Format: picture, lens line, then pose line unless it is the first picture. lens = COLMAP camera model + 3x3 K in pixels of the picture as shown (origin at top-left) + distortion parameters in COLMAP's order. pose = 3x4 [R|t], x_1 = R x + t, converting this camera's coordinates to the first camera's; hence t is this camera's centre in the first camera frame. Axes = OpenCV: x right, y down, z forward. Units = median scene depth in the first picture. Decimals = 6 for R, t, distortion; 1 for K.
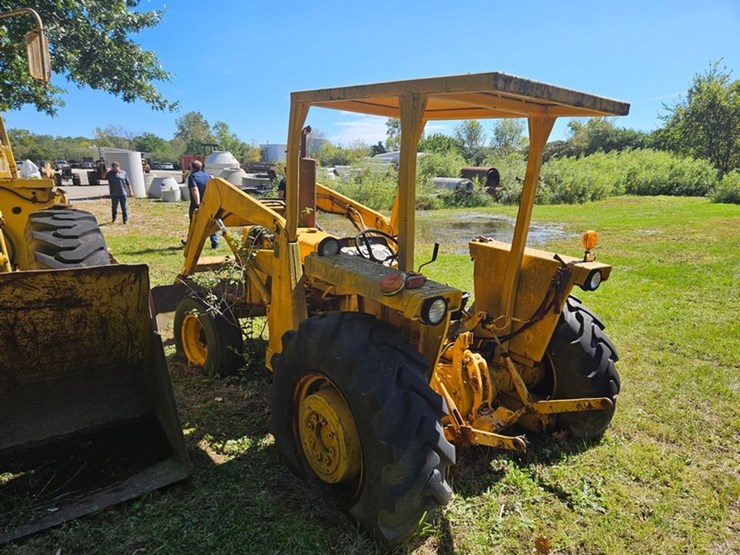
lens RADIAL K [[488.4, 0, 379.0], [0, 488.4, 286.1], [0, 0, 1]] dist [0.067248, -0.056331]
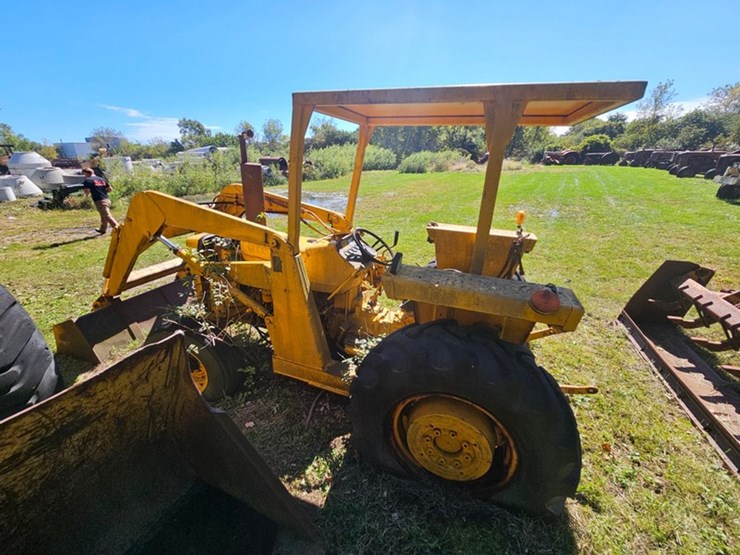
lens RADIAL K [[302.3, 0, 367.5], [0, 302.3, 275.5], [0, 0, 1]] dist [-0.000690, 0.000962]
pose [[0.861060, -0.218592, 0.459123, -0.320325], [0.151849, 0.972226, 0.178098, -0.126433], [-0.485302, -0.083635, 0.870337, 0.368283]]
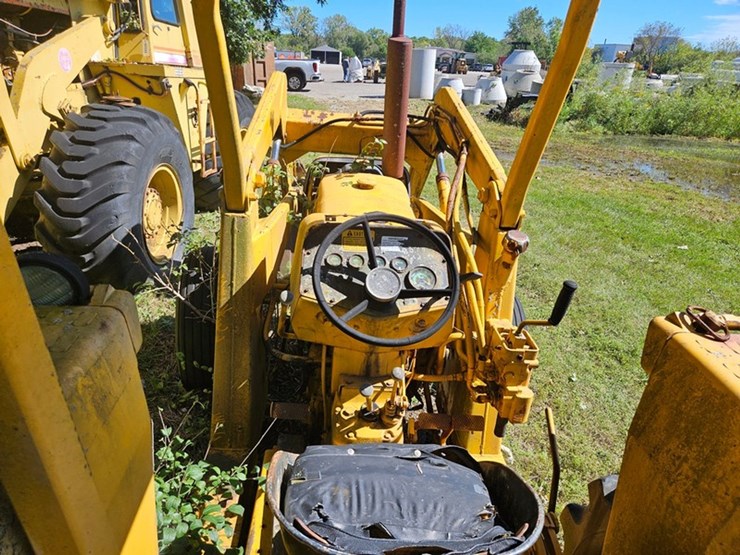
lens RADIAL K [[490.6, 0, 366.3], [0, 490.6, 274.5], [0, 0, 1]] dist [0.073582, -0.062321]
pose [[0.810865, 0.260126, -0.524245, 0.187533], [-0.177652, 0.962925, 0.203016, -0.142127], [0.557618, -0.071485, 0.827014, 0.619188]]
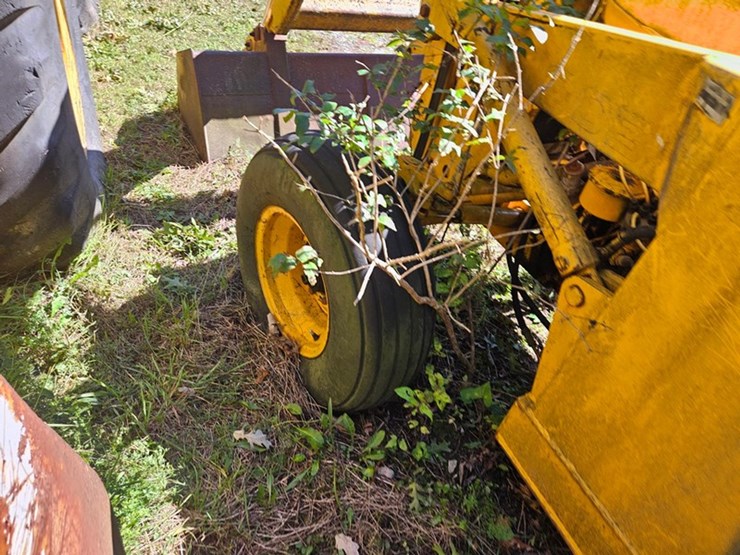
lens RADIAL K [[494.4, 0, 371.0], [0, 494.4, 280.9], [0, 0, 1]] dist [0.071708, -0.058589]
pose [[0.969863, 0.225422, -0.092474, -0.311409], [-0.160868, 0.877479, 0.451831, -0.061167], [0.182997, -0.423338, 0.887298, 0.762657]]
